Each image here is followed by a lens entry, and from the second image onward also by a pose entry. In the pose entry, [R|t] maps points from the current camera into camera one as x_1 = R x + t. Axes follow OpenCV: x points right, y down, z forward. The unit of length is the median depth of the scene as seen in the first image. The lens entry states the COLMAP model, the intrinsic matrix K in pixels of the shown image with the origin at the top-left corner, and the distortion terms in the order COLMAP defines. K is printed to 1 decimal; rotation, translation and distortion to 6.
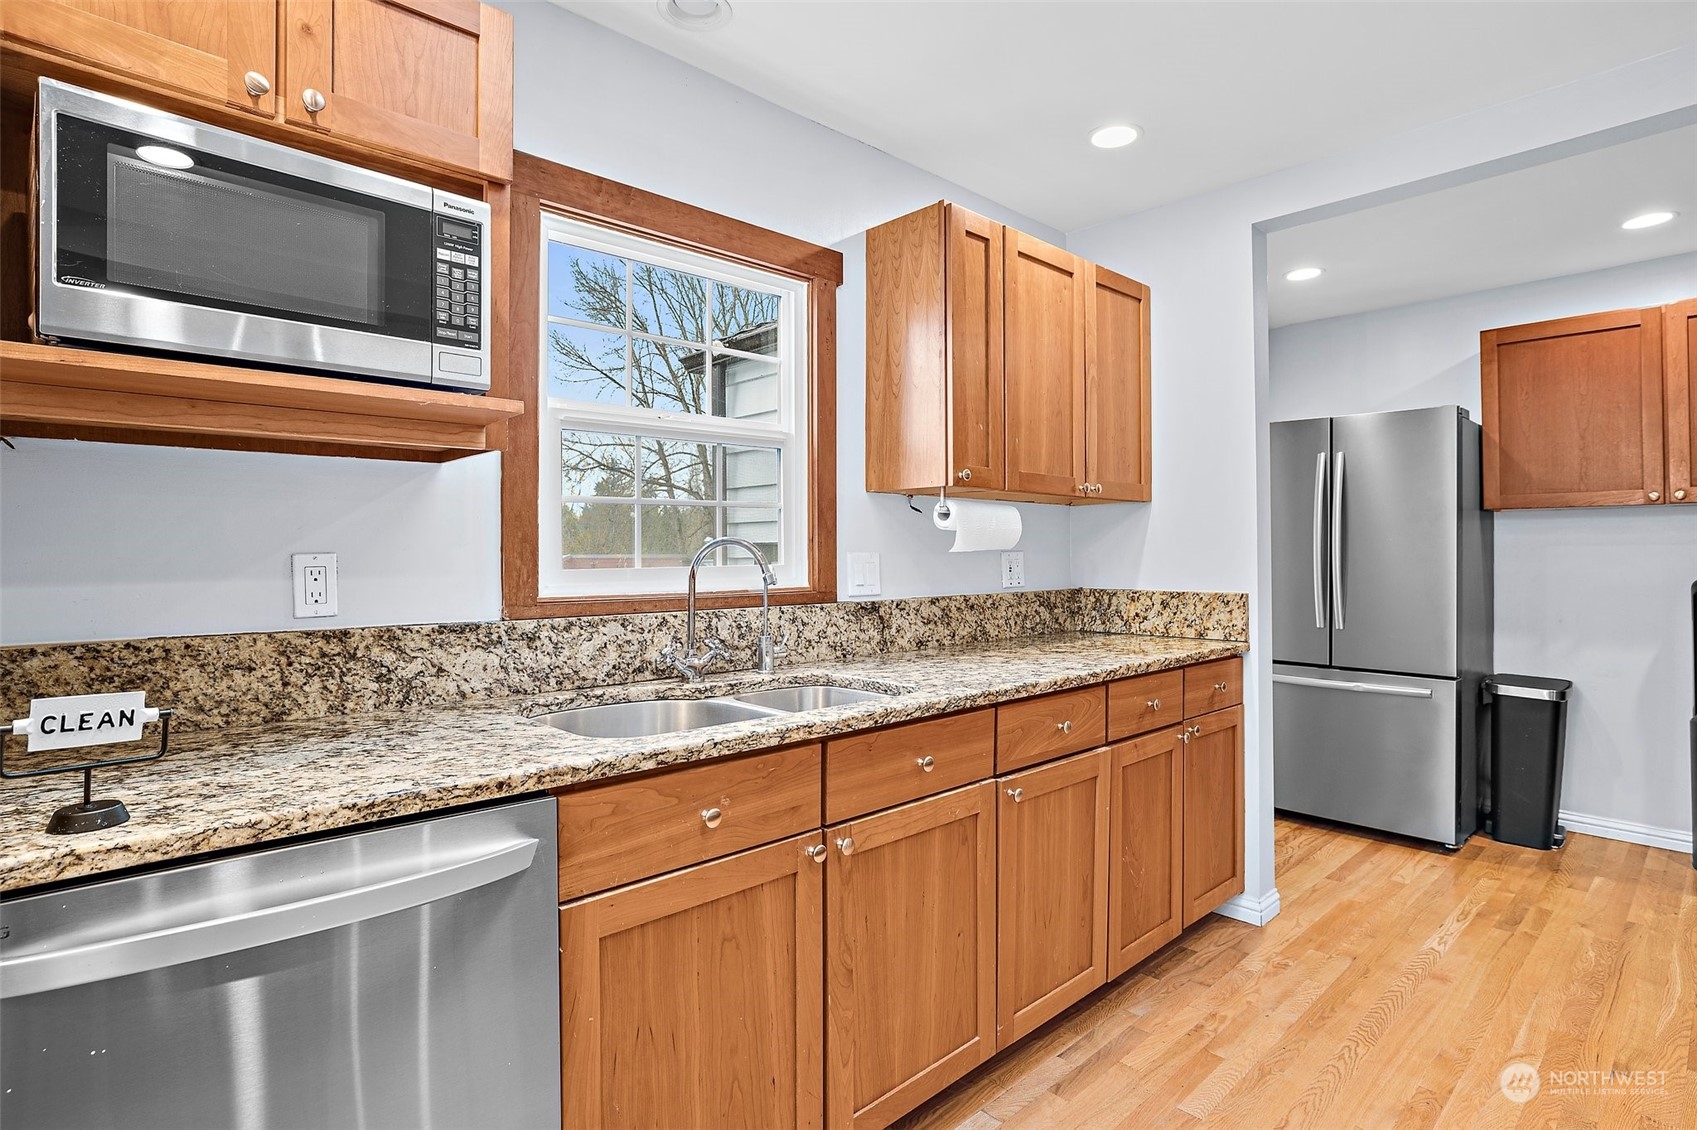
lens RADIAL K [[857.0, 0, 852.6], [0, 857.0, 558.8], [0, 0, 1]] dist [-0.036103, 0.017881]
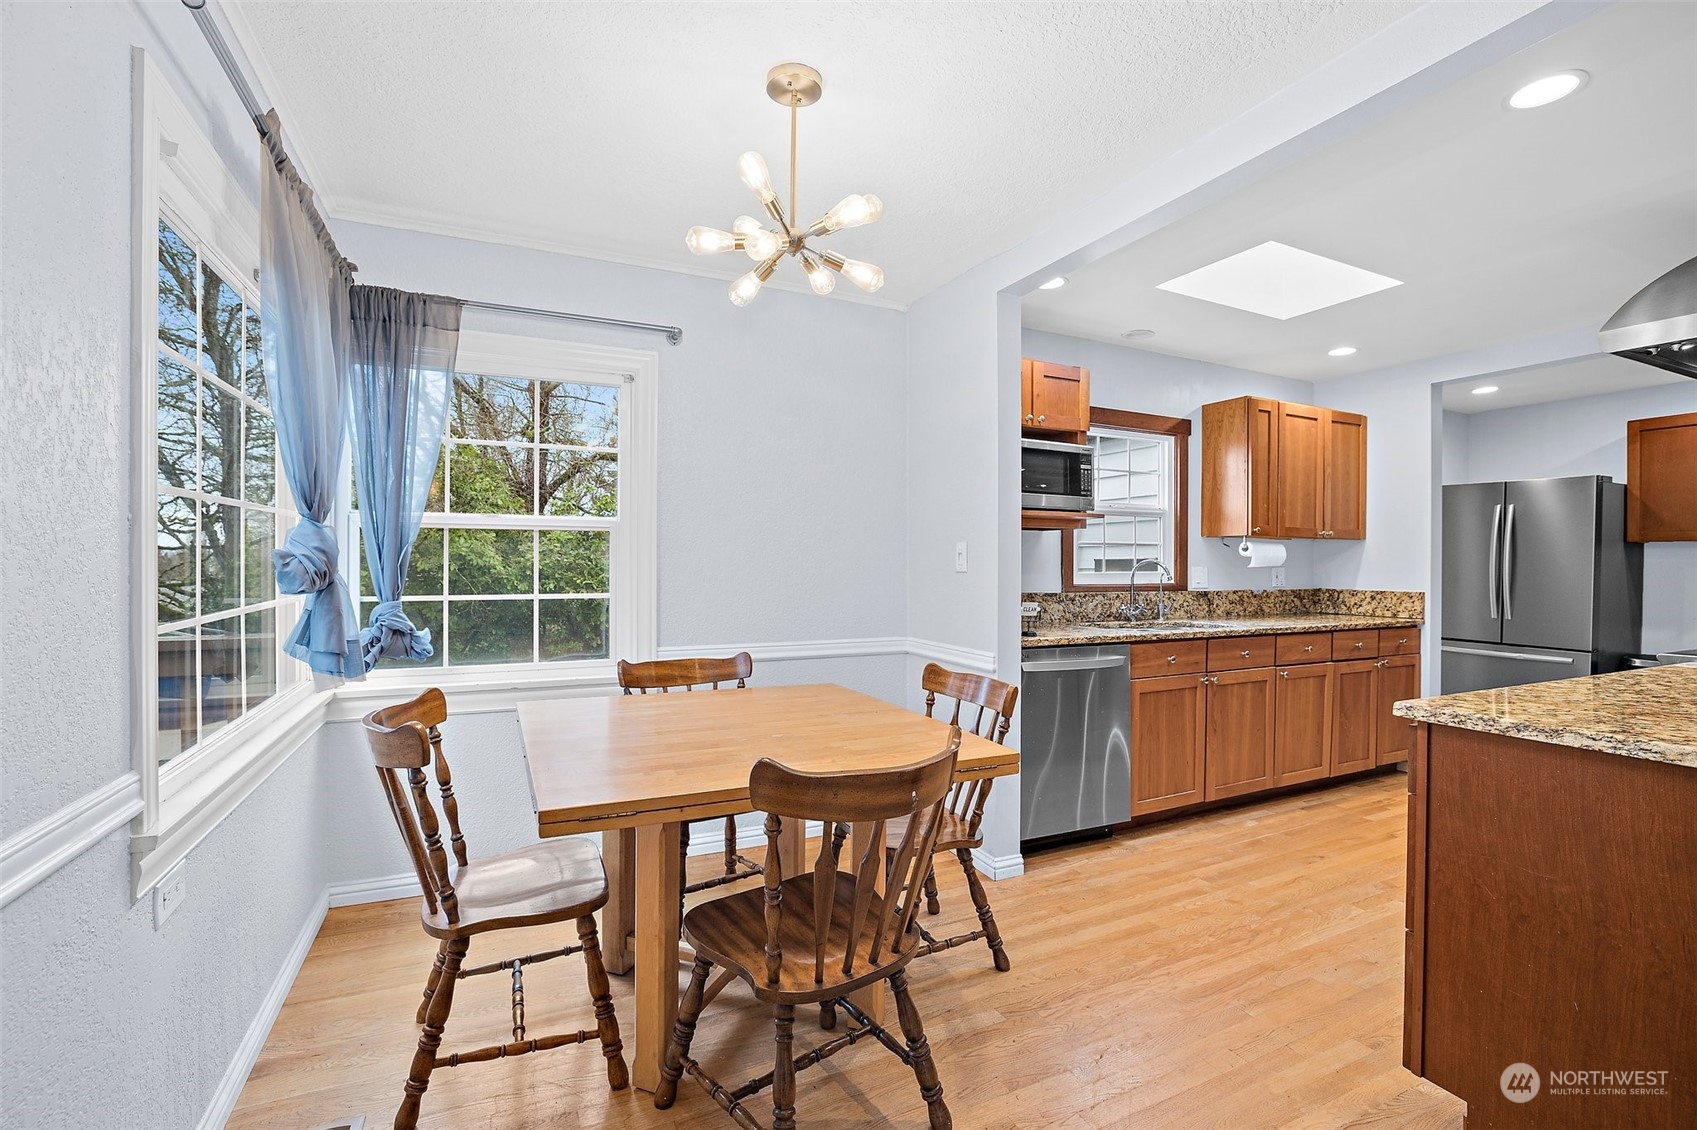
lens RADIAL K [[752.0, 0, 853.5], [0, 752.0, 572.4], [0, 0, 1]] dist [-0.045521, 0.018219]
pose [[0.952999, 0.013388, -0.302676, -0.237377], [-0.011607, 0.999903, 0.007683, 0.001757], [0.302750, -0.003808, 0.953063, -0.942517]]
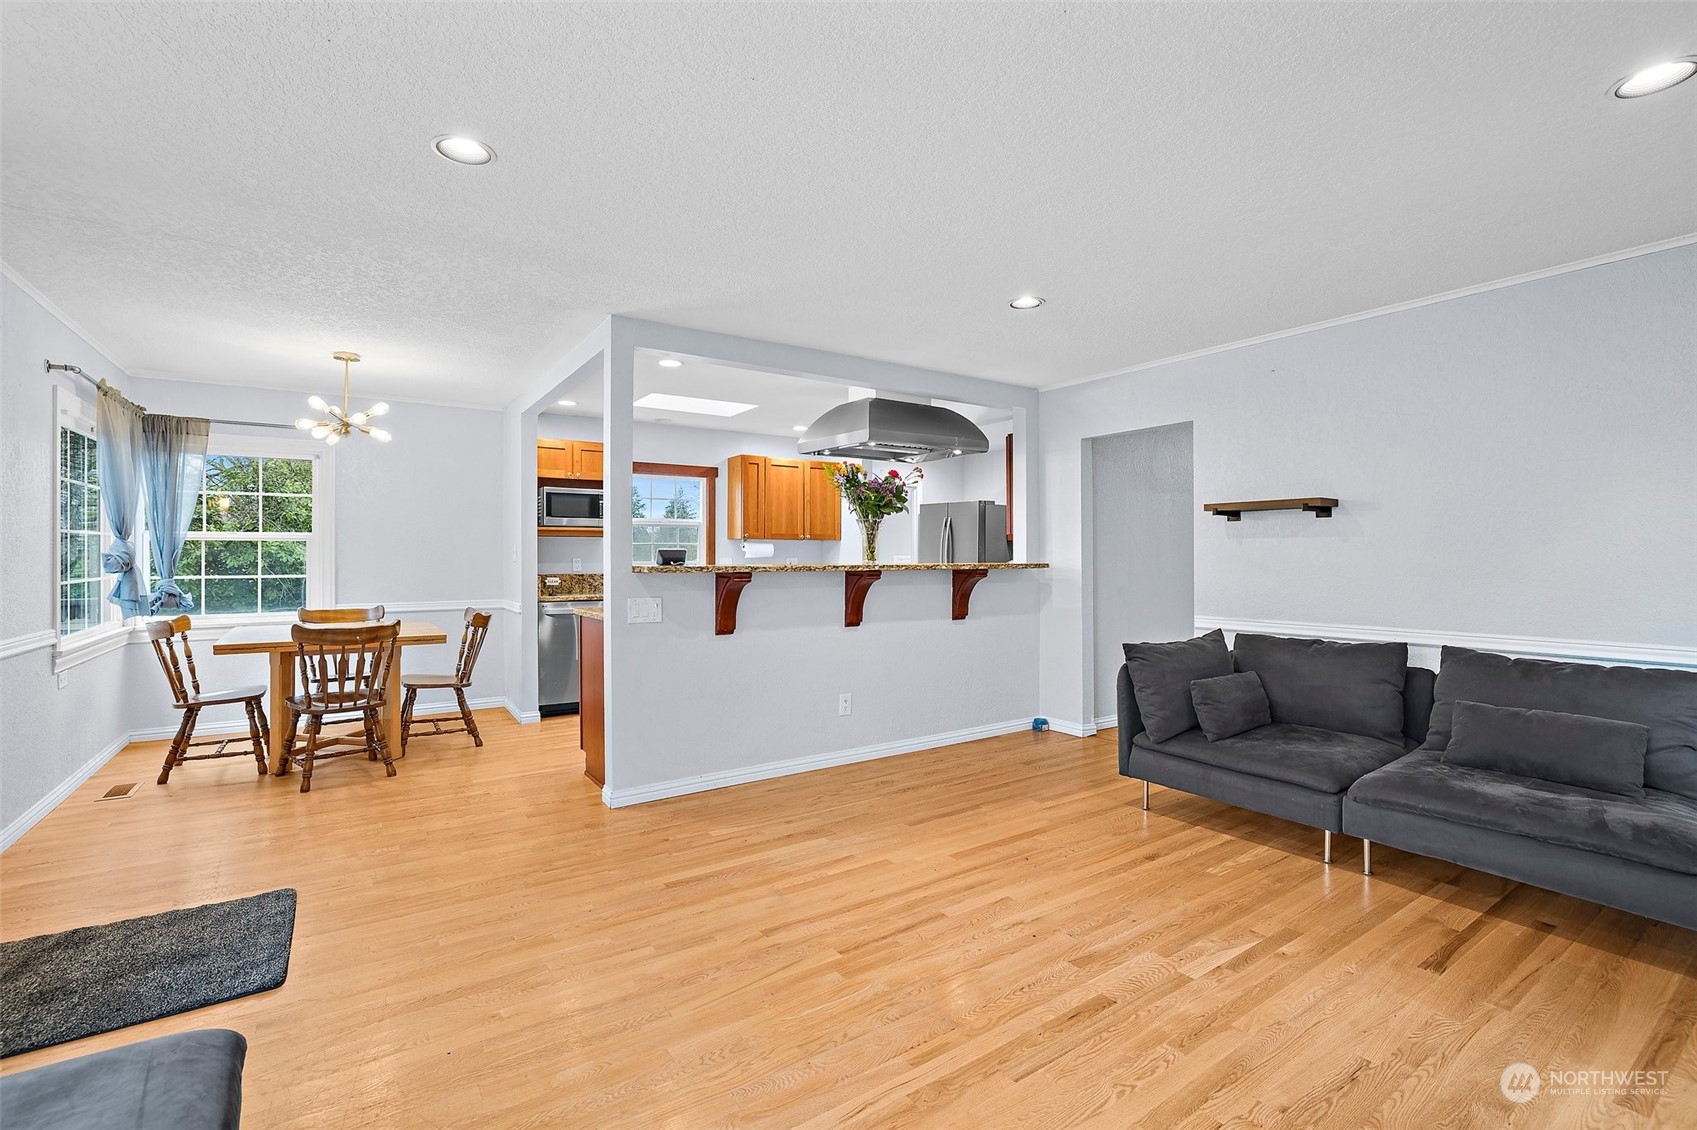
lens RADIAL K [[764.2, 0, 858.0], [0, 764.2, 558.5], [0, 0, 1]] dist [-0.046978, 0.018066]
pose [[0.988286, 0.001693, -0.152602, 0.978106], [-0.002494, 0.999984, -0.005057, 0.009152], [0.152591, 0.005379, 0.988275, -1.847828]]
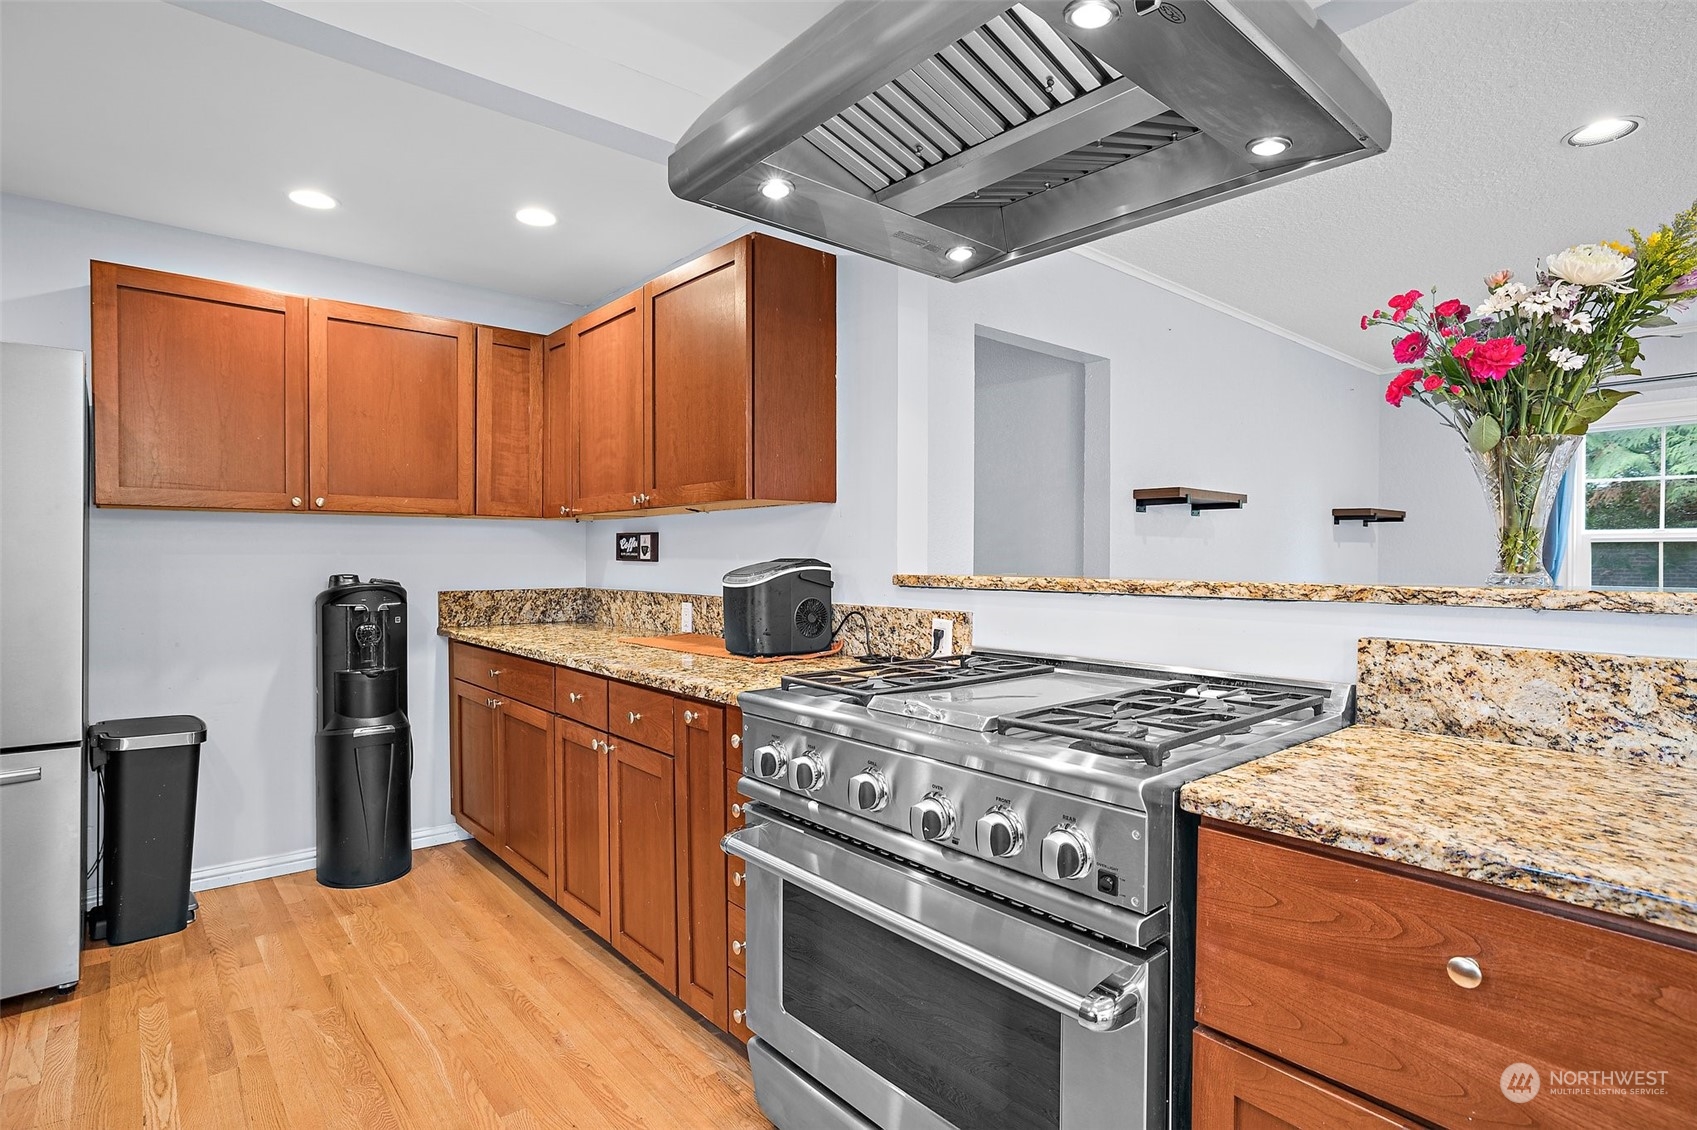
lens RADIAL K [[857.0, 0, 852.6], [0, 857.0, 558.8], [0, 0, 1]] dist [-0.036103, 0.017881]
pose [[0.038747, 0.000431, 0.999249, 0.056416], [0.006259, 0.999980, -0.000674, -0.008781], [-0.999229, 0.006280, 0.038743, 0.458046]]
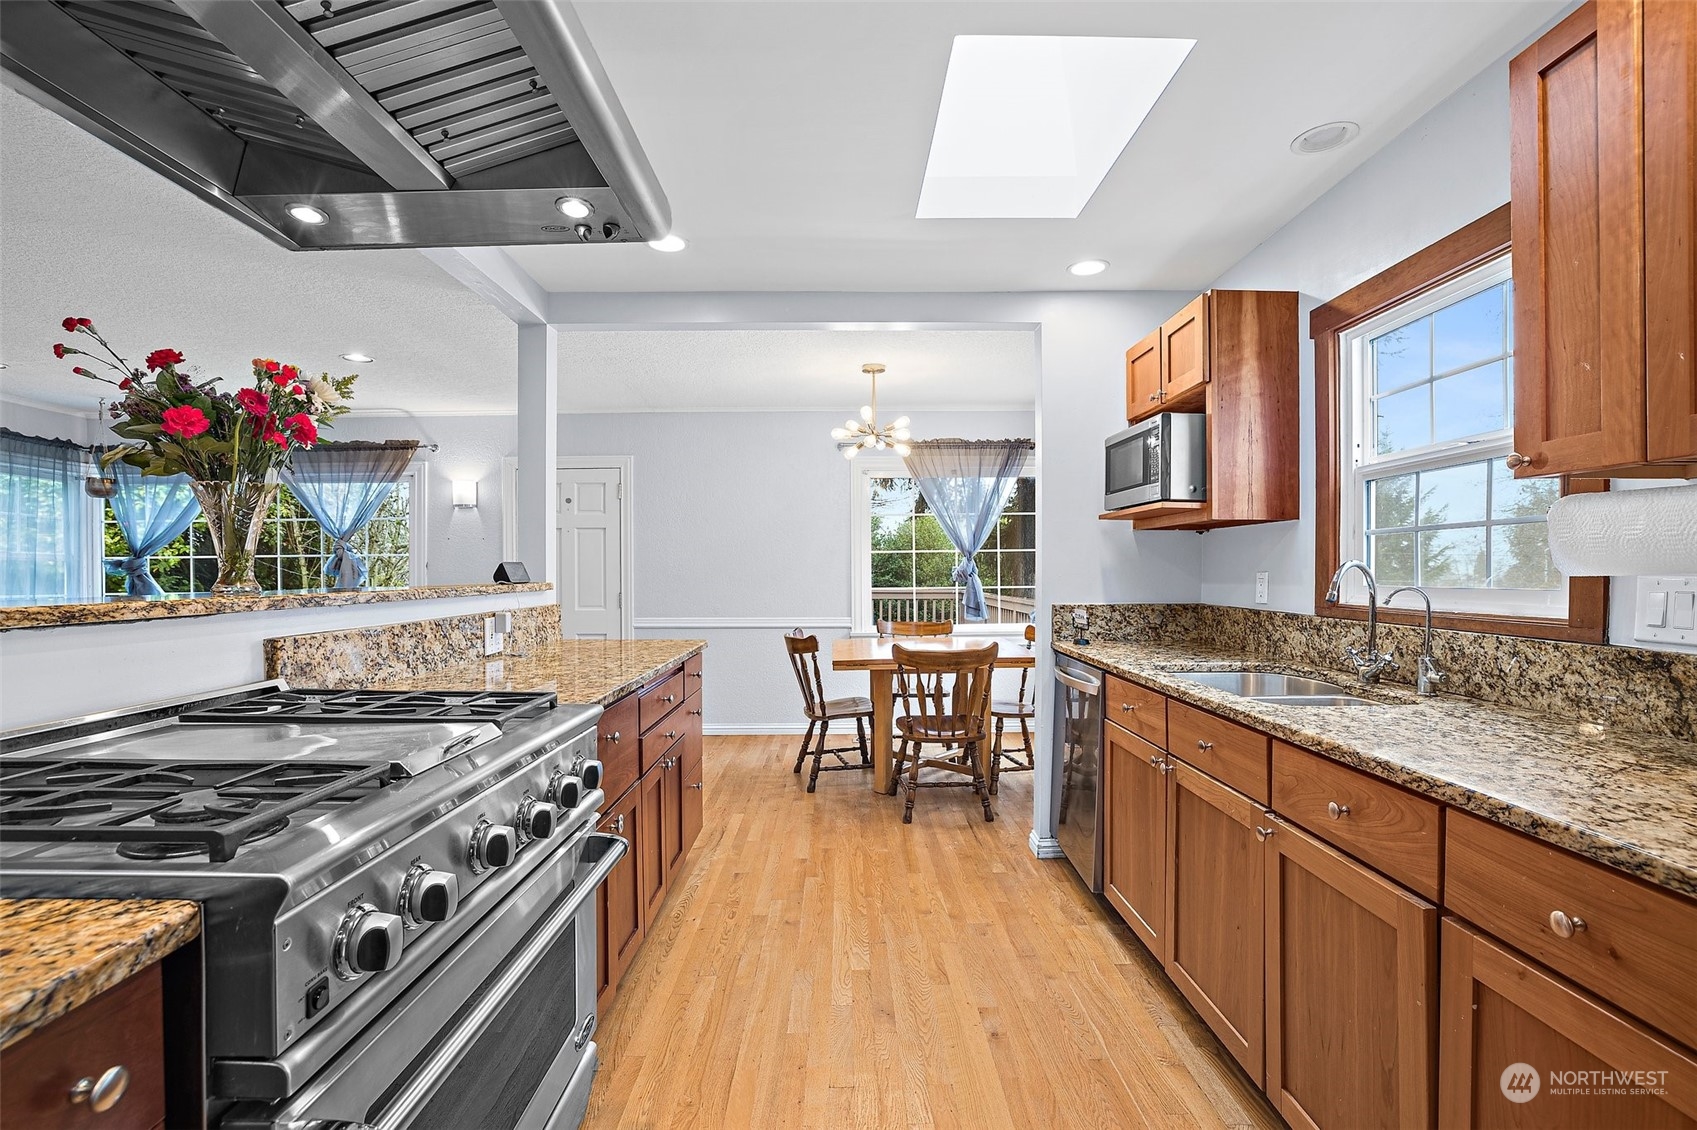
lens RADIAL K [[752.0, 0, 853.5], [0, 752.0, 572.4], [0, 0, 1]] dist [-0.045521, 0.018219]
pose [[-0.675406, 0.007561, -0.737407, 0.836525], [-0.001111, 0.999936, 0.011270, -0.015386], [0.737445, 0.008431, -0.675354, 0.929784]]
